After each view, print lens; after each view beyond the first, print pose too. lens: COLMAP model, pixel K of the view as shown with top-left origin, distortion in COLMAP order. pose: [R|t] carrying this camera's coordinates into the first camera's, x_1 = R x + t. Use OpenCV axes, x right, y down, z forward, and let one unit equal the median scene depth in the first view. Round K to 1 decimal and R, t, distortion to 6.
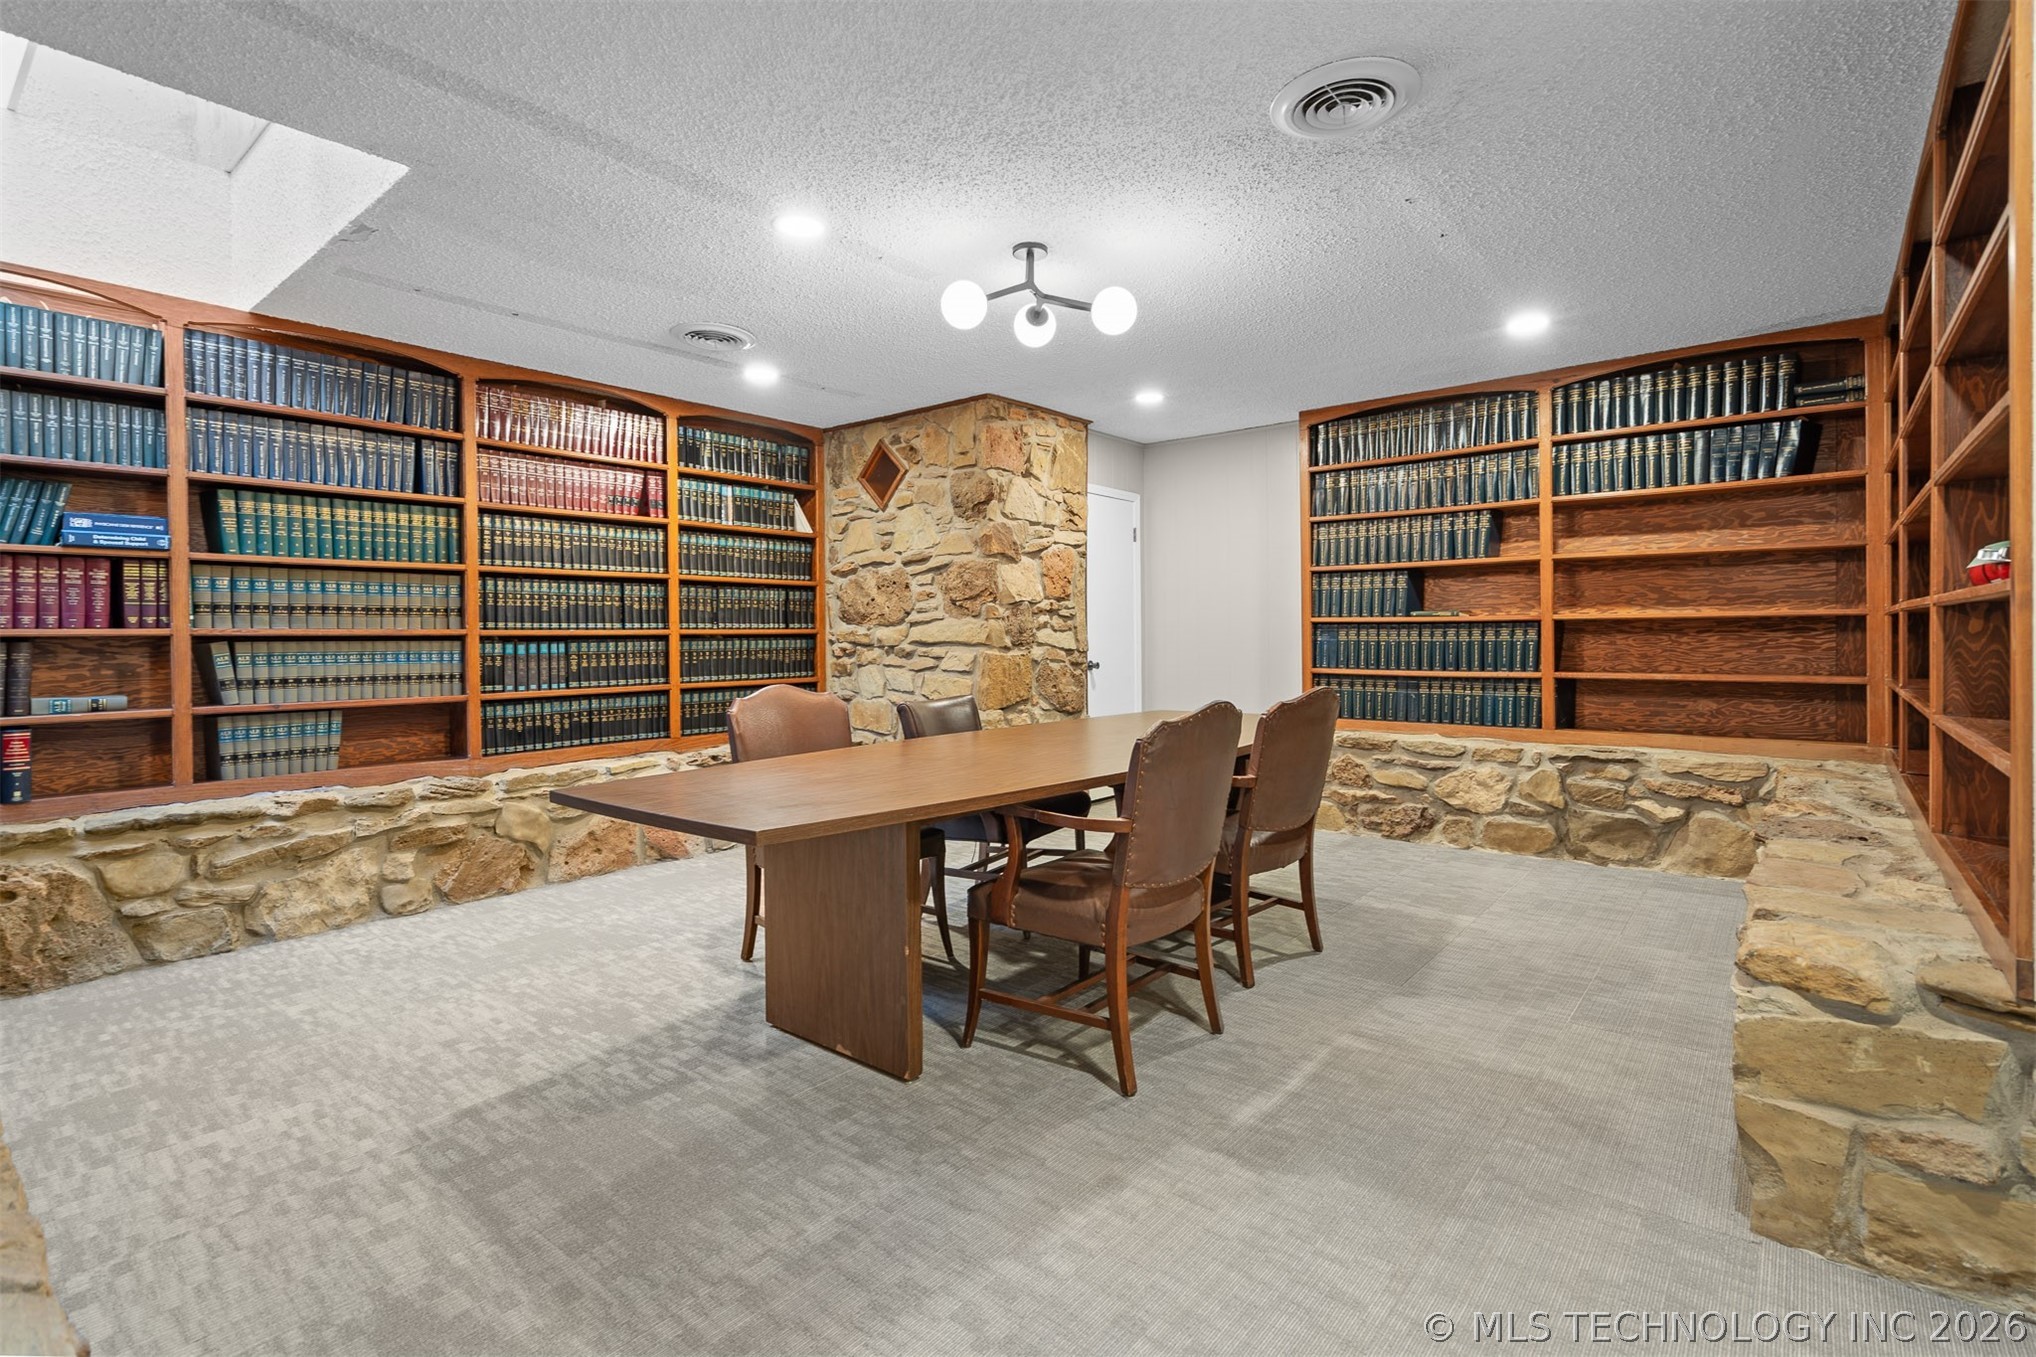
lens RADIAL K [[954.2, 0, 1015.2], [0, 954.2, 656.5], [0, 0, 1]] dist [0.001448, 0.001066]
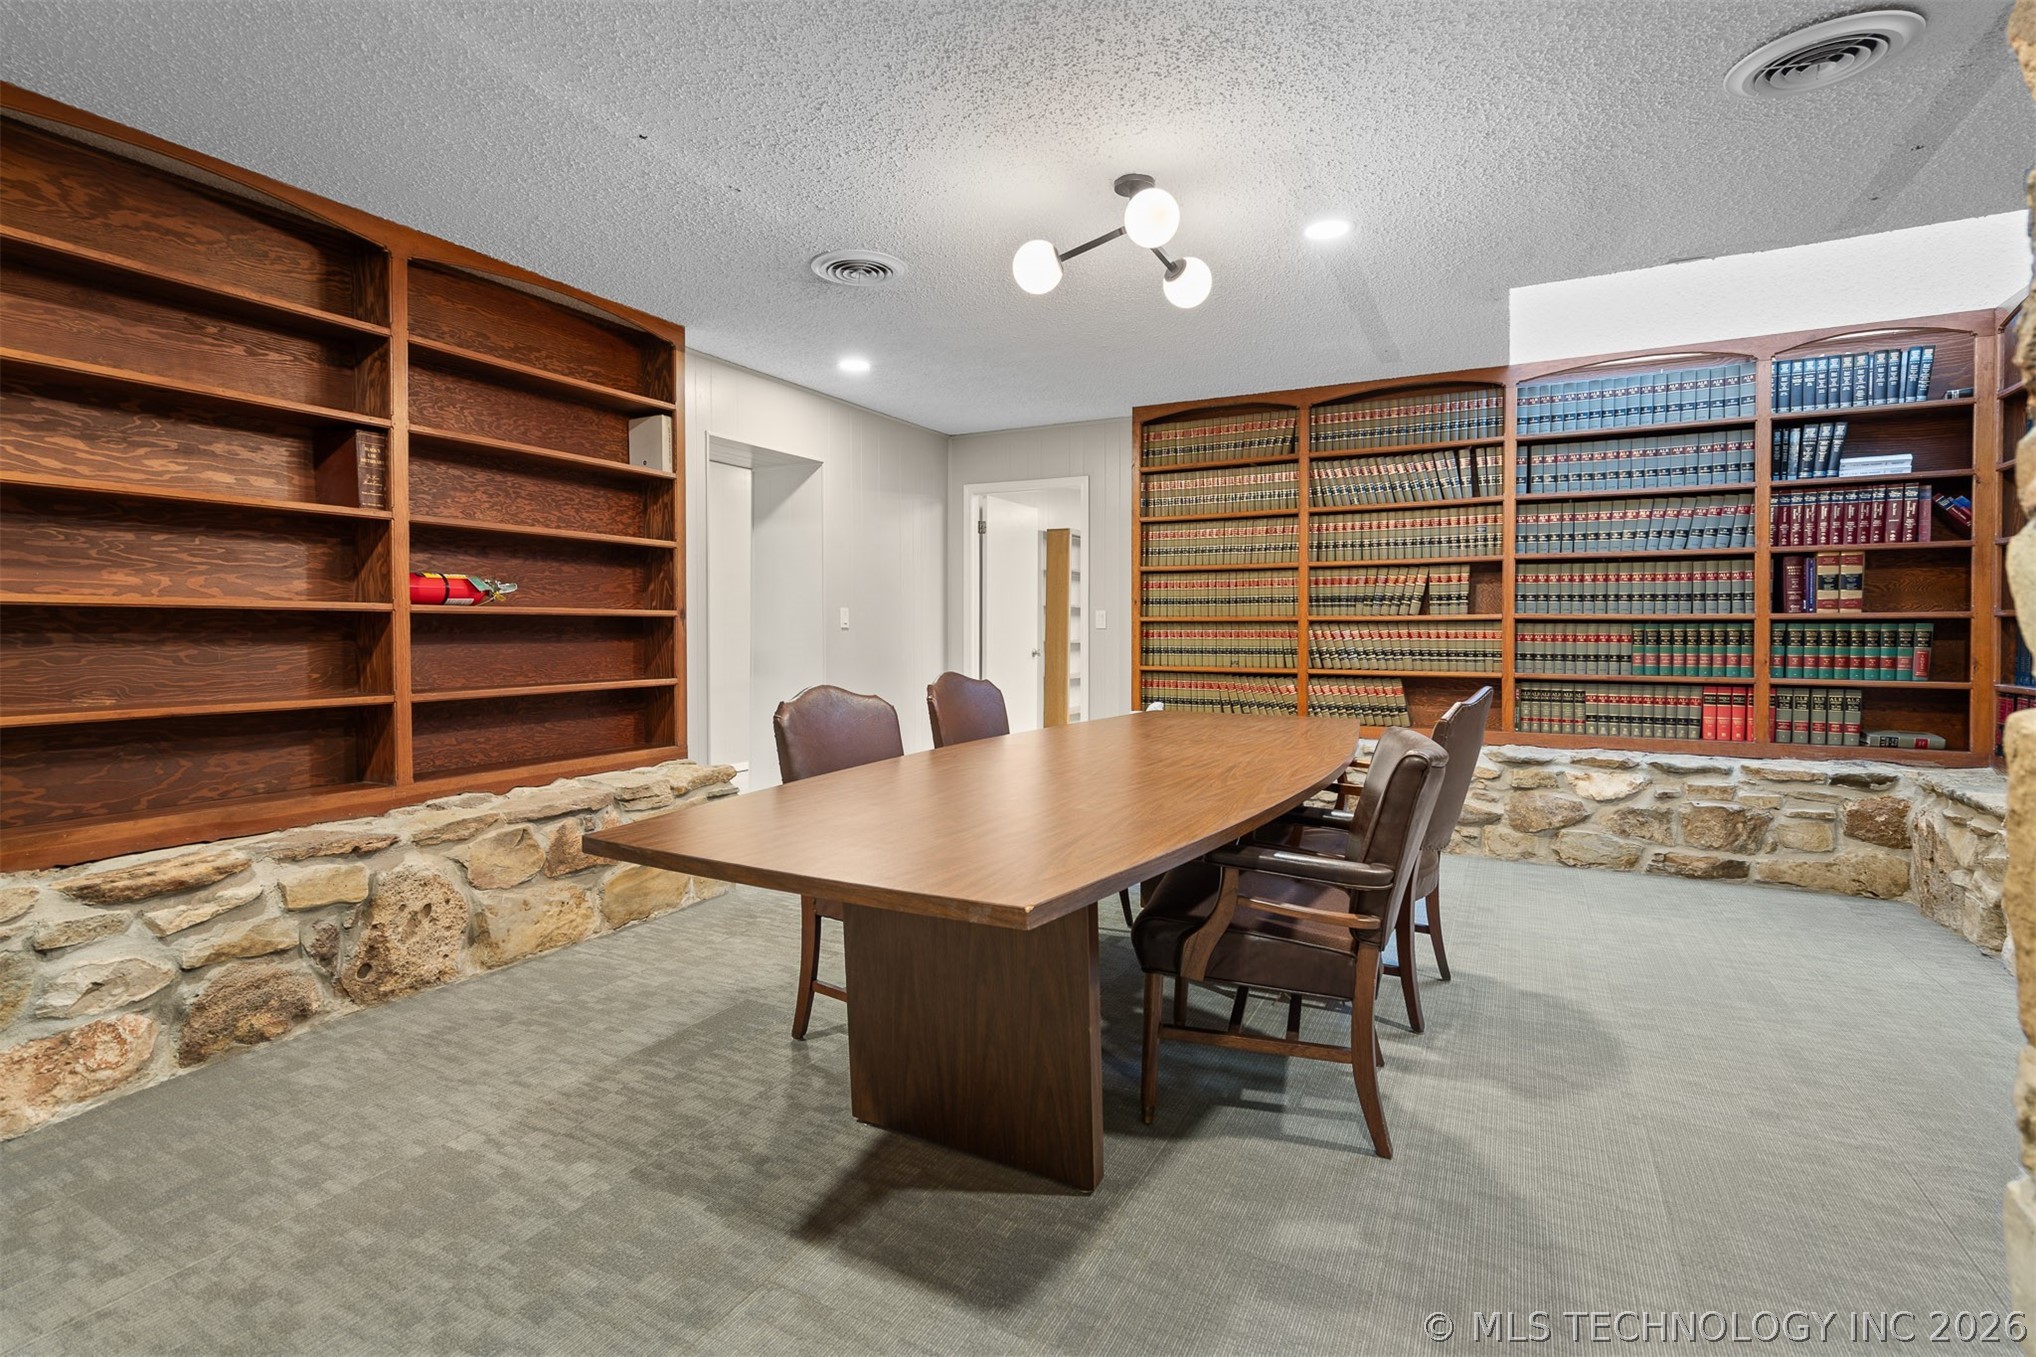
lens RADIAL K [[954.2, 0, 1015.2], [0, 954.2, 656.5], [0, 0, 1]] dist [0.001448, 0.001066]
pose [[-0.978413, 0.018107, -0.205866, 0.340228], [0.009152, 0.998973, 0.044368, -0.036301], [0.206458, 0.041526, -0.977574, 2.018748]]
